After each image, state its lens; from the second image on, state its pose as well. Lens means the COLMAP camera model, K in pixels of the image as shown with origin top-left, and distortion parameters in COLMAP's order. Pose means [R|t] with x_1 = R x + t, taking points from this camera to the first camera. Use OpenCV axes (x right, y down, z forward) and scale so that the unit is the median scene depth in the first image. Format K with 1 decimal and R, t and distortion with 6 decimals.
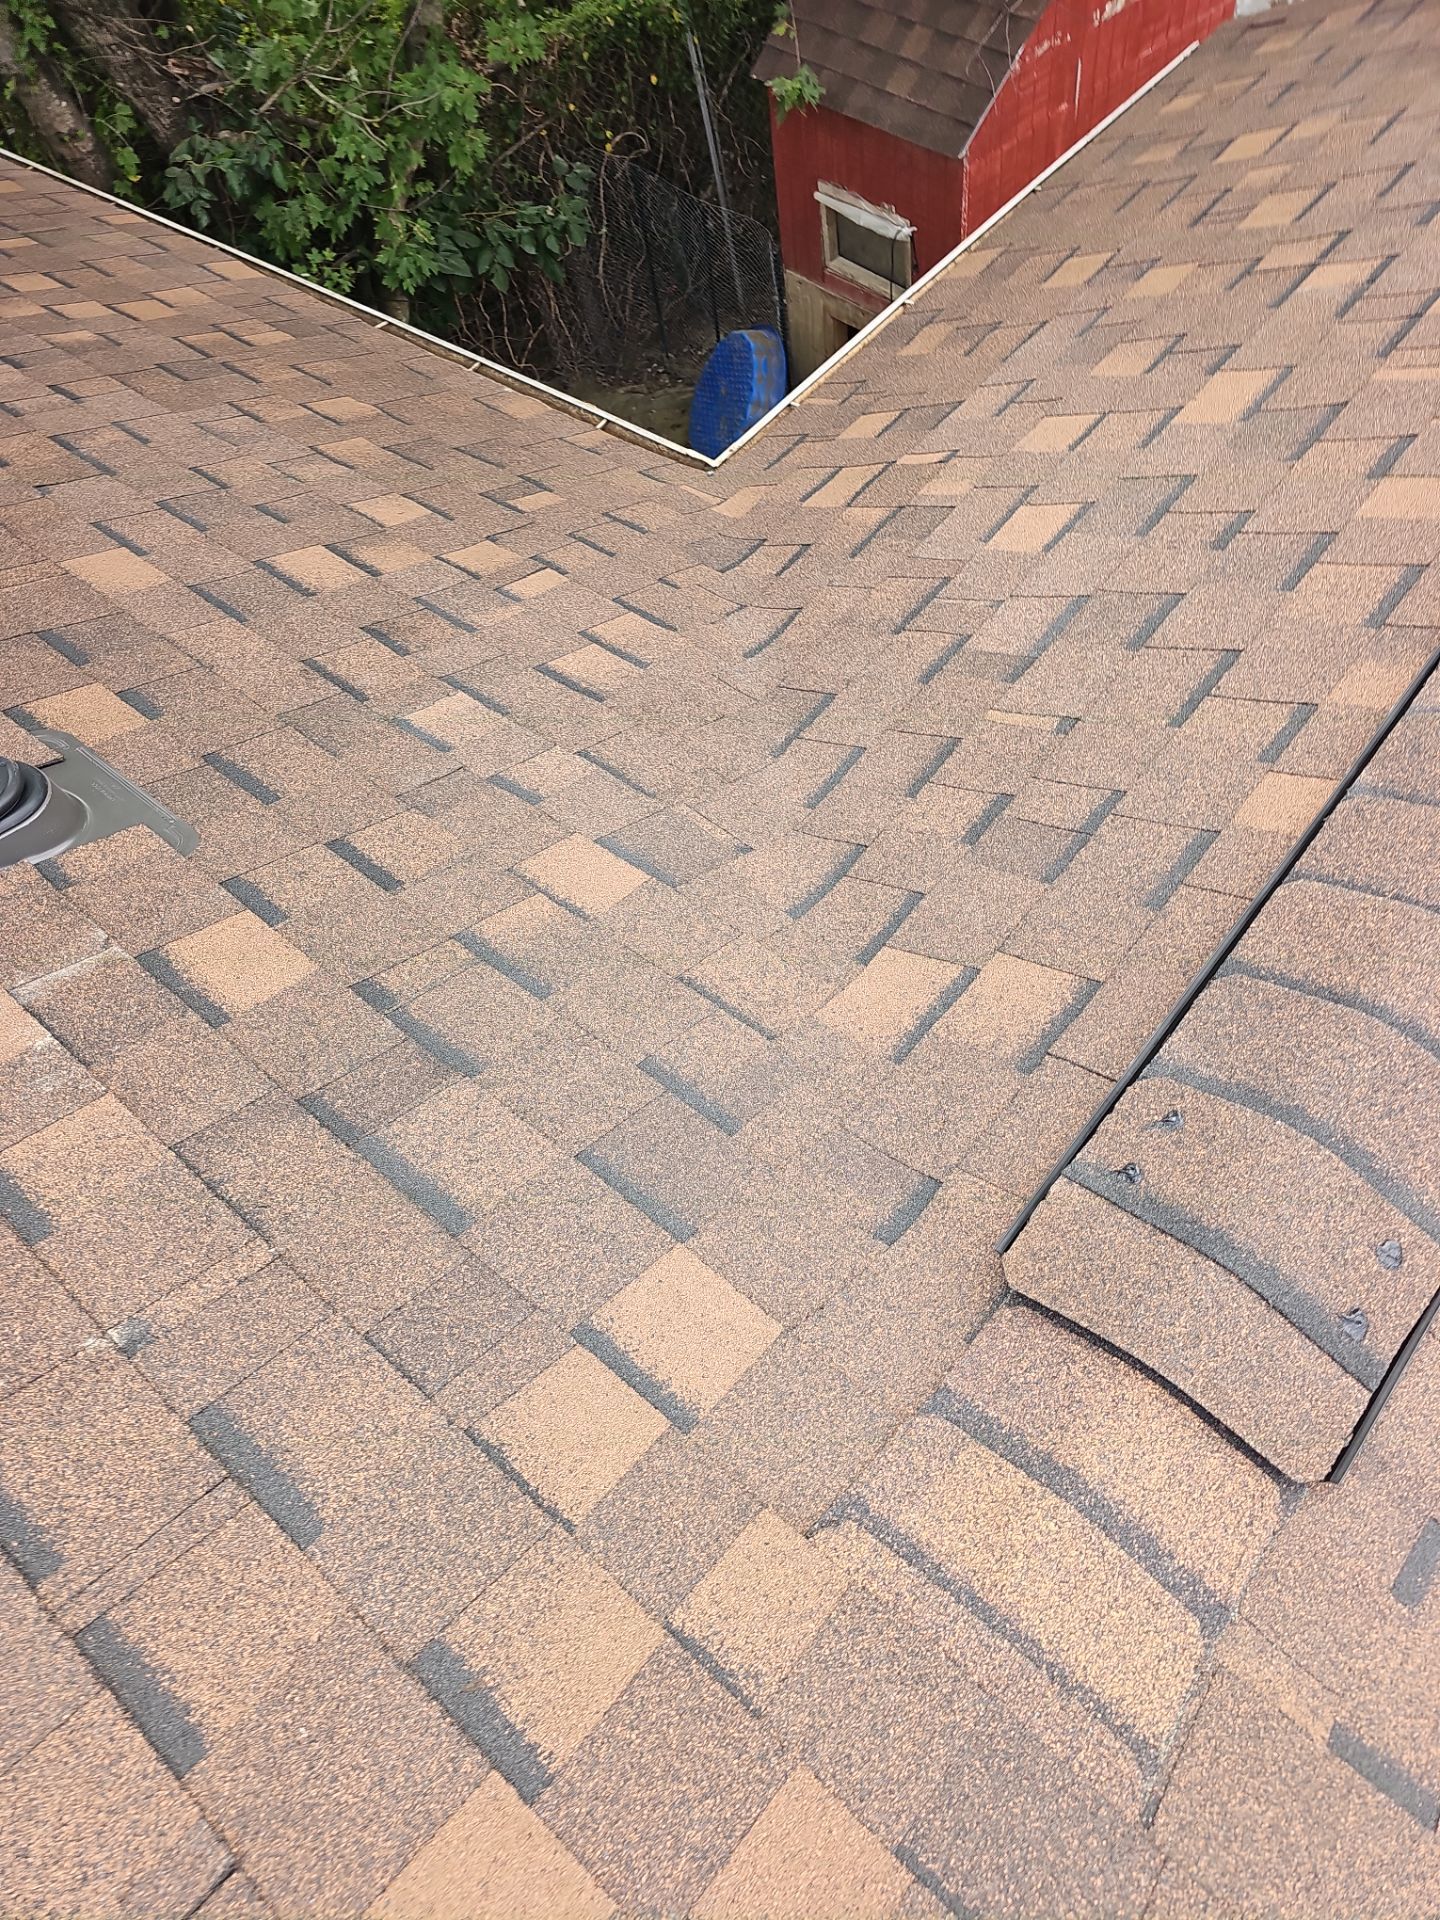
lens RADIAL K [[1270.0, 0, 726.6], [0, 1270.0, 970.6], [0, 0, 1]] dist [0.058421, -0.057675]
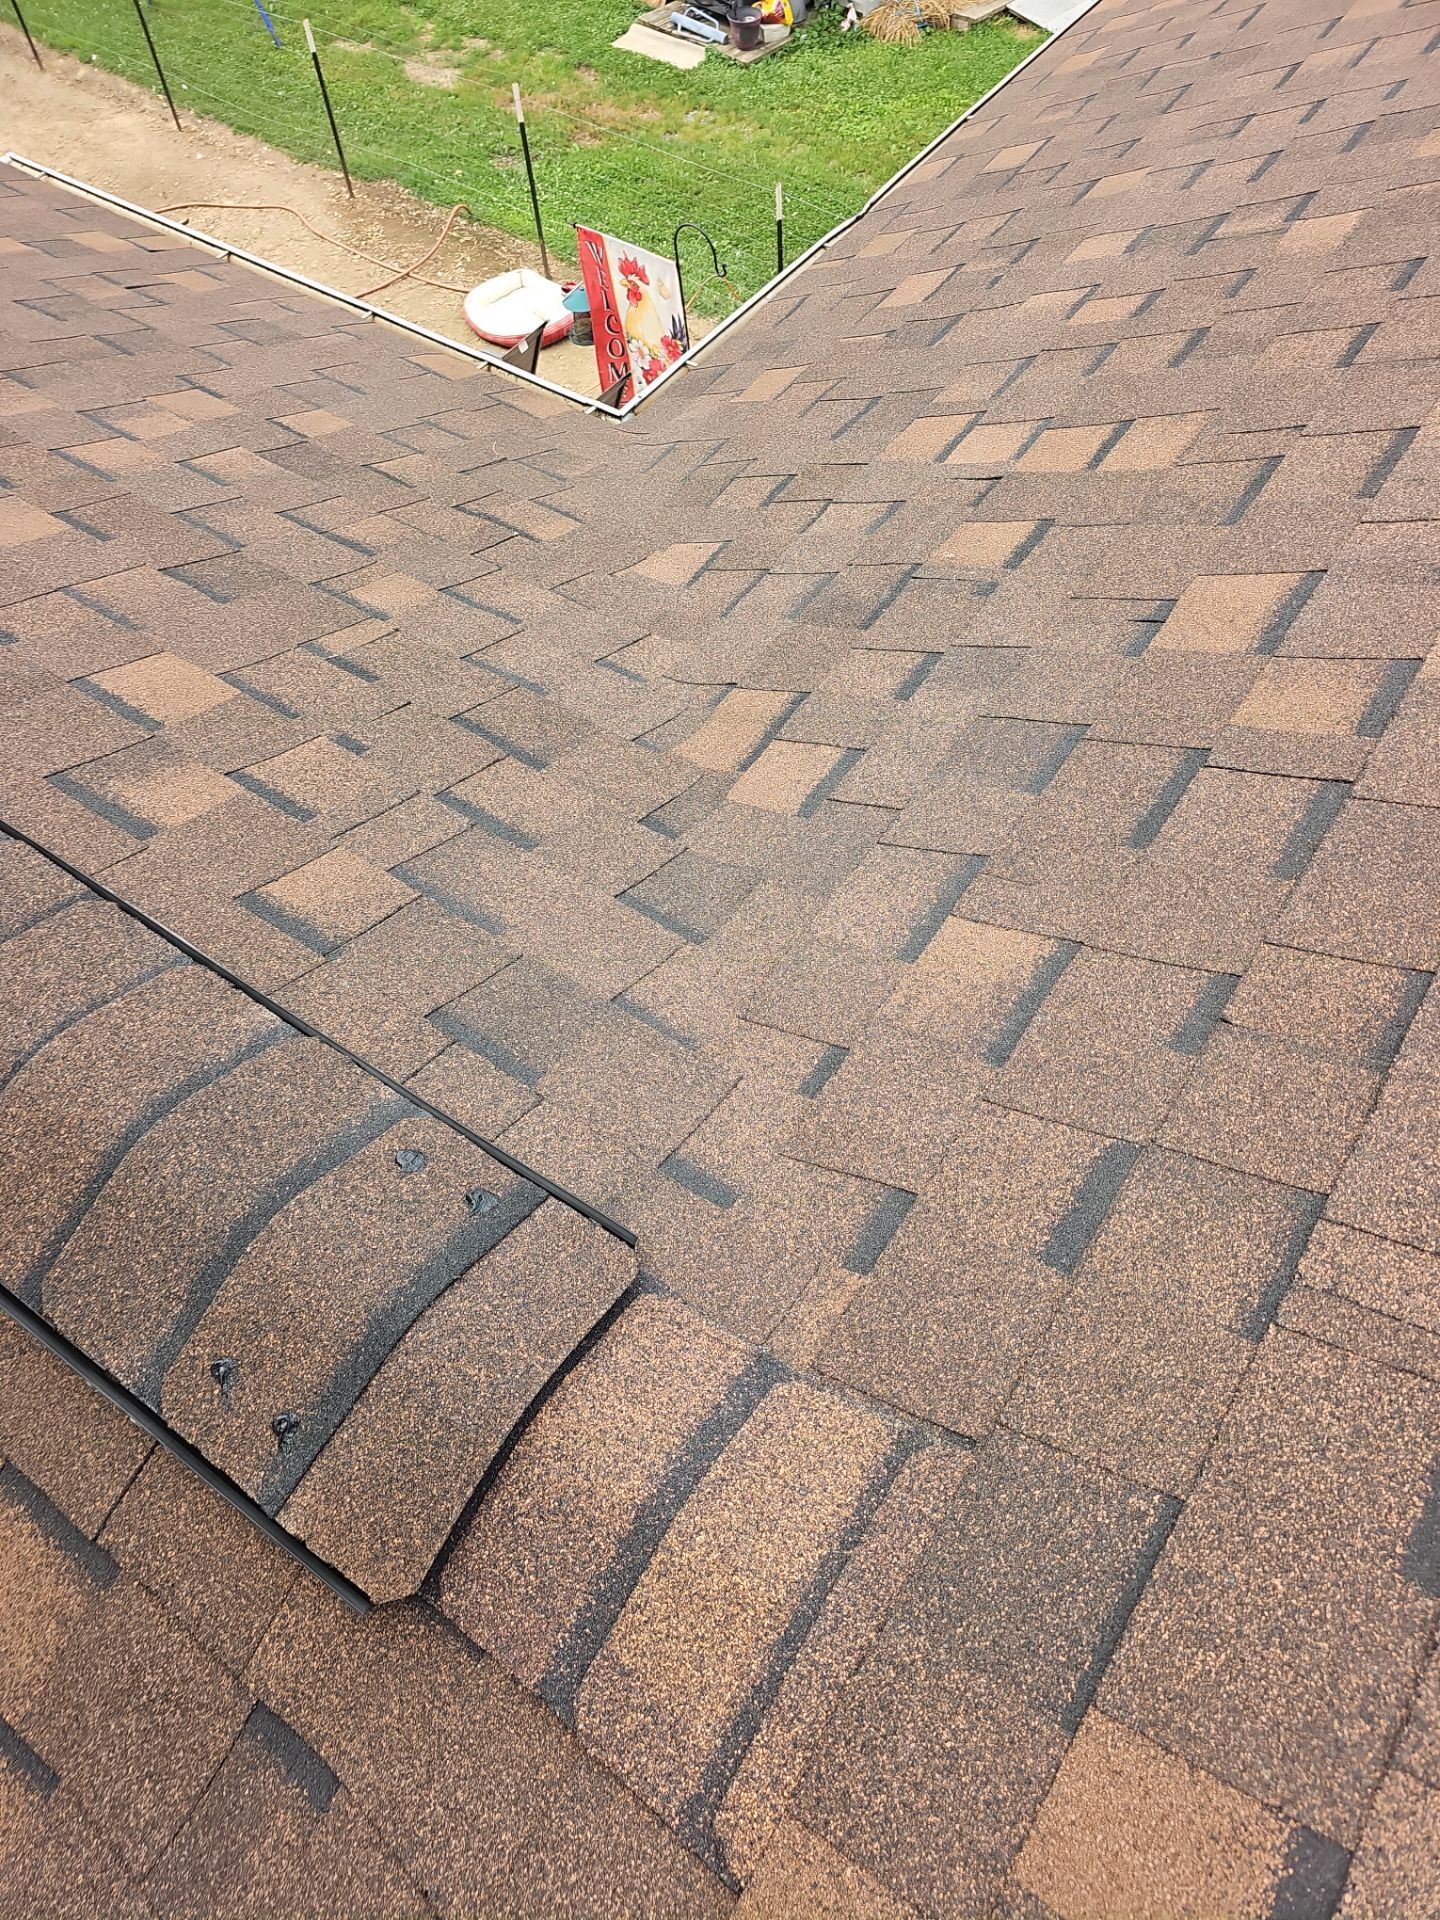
lens RADIAL K [[1270.0, 0, 726.6], [0, 1270.0, 970.6], [0, 0, 1]] dist [0.058421, -0.057675]
pose [[-0.094491, -0.753470, 0.650657, -0.014801], [0.880150, 0.242182, 0.408270, 0.003891], [-0.465197, 0.611253, 0.640282, 0.153620]]
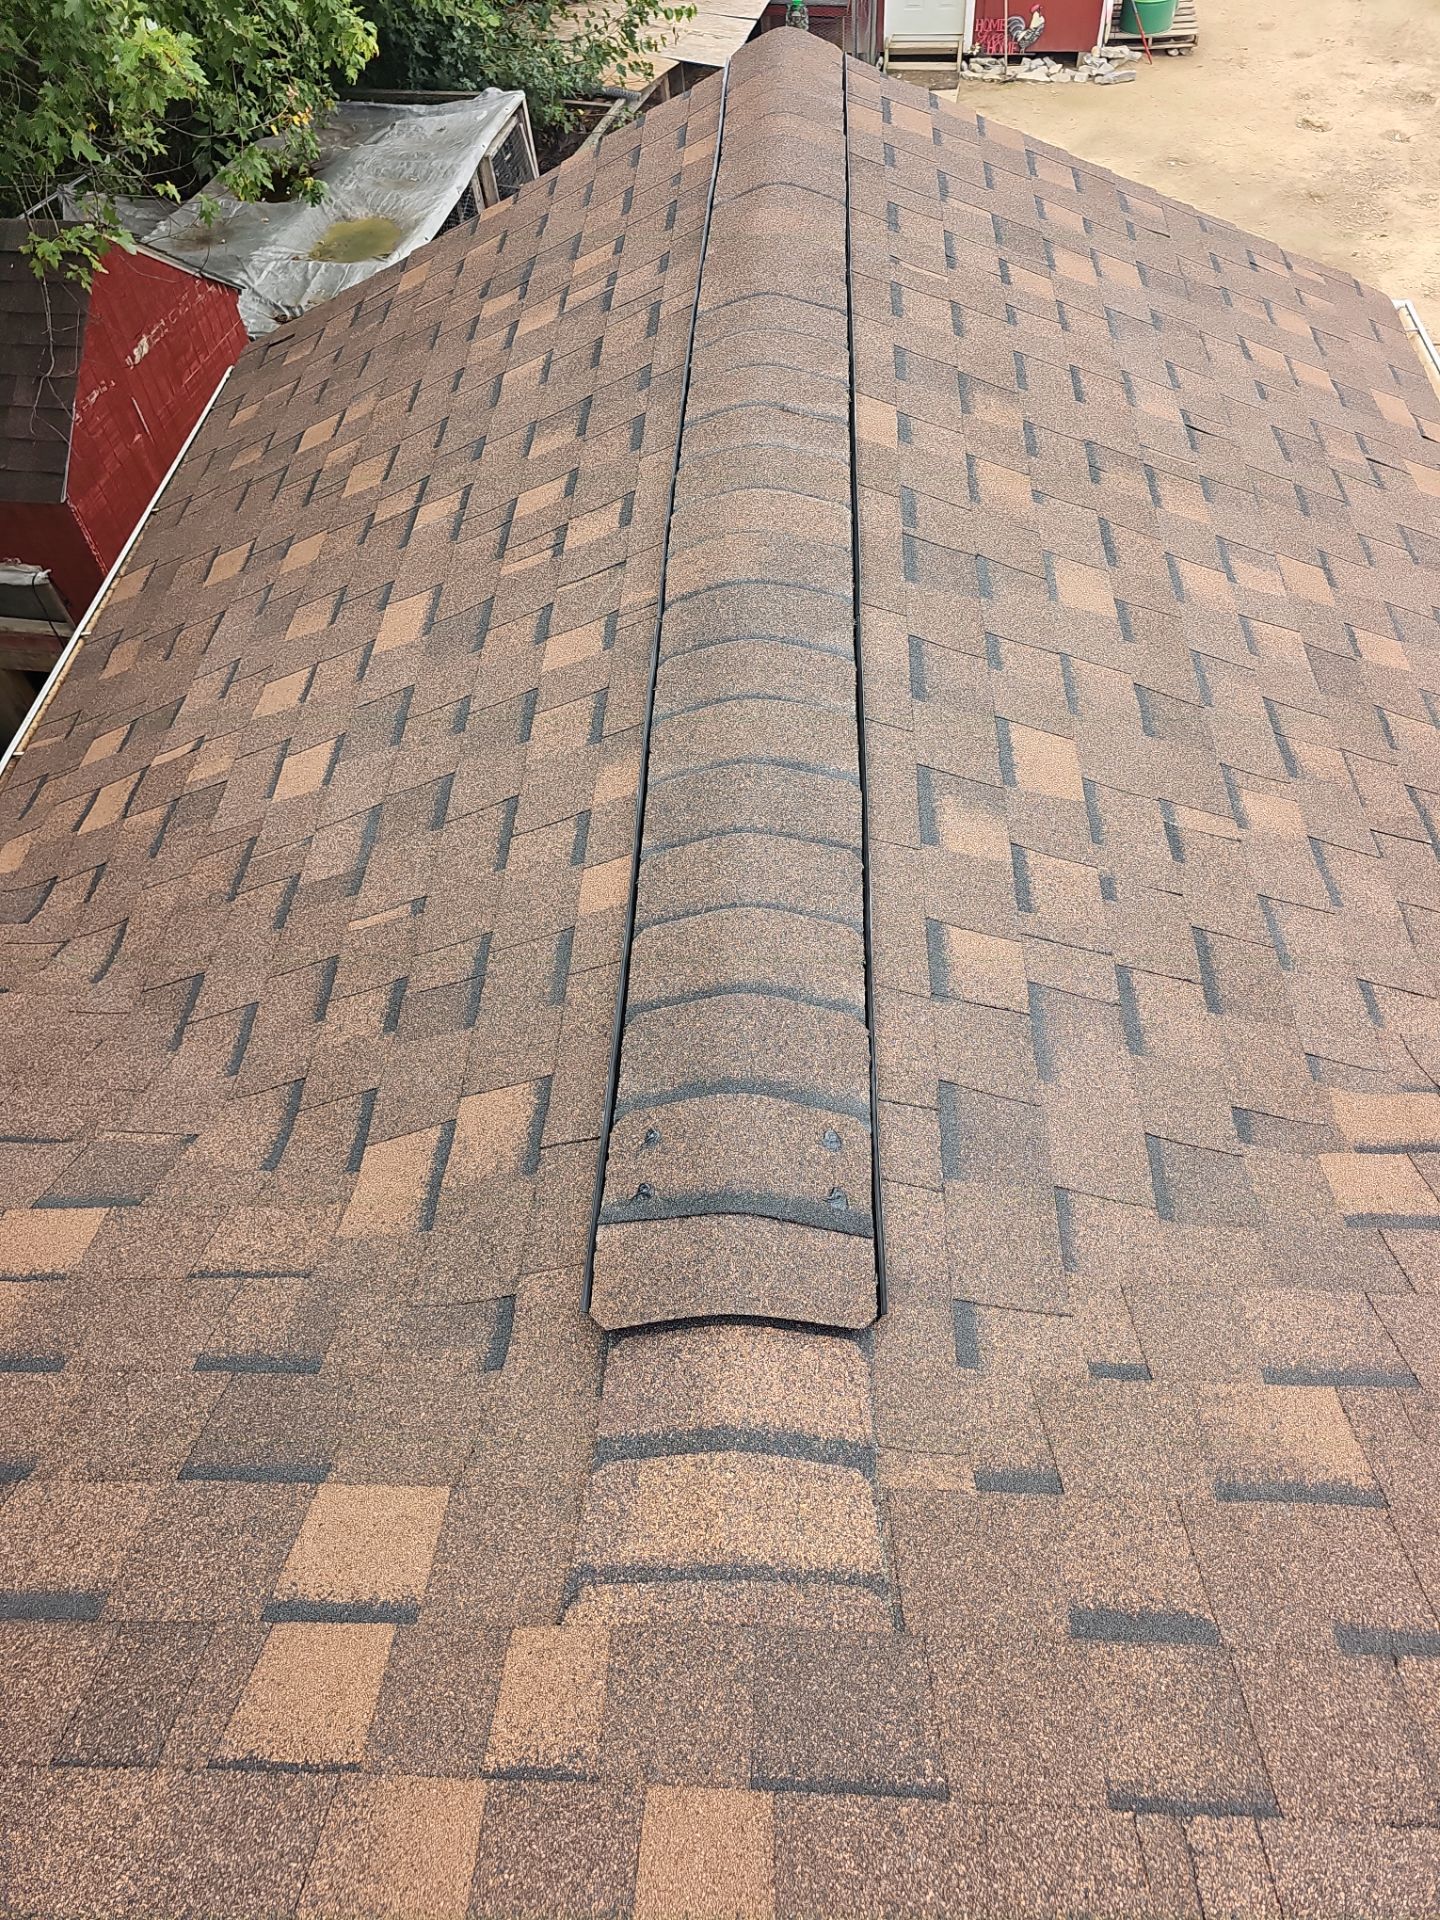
lens RADIAL K [[1282.6, 0, 727.3], [0, 1282.6, 935.3], [0, 0, 1]] dist [0.060080, -0.046321]
pose [[0.789029, -0.417230, 0.450946, -0.058714], [0.496397, 0.865442, -0.067821, 0.058672], [-0.361971, 0.277361, 0.889971, -0.151279]]
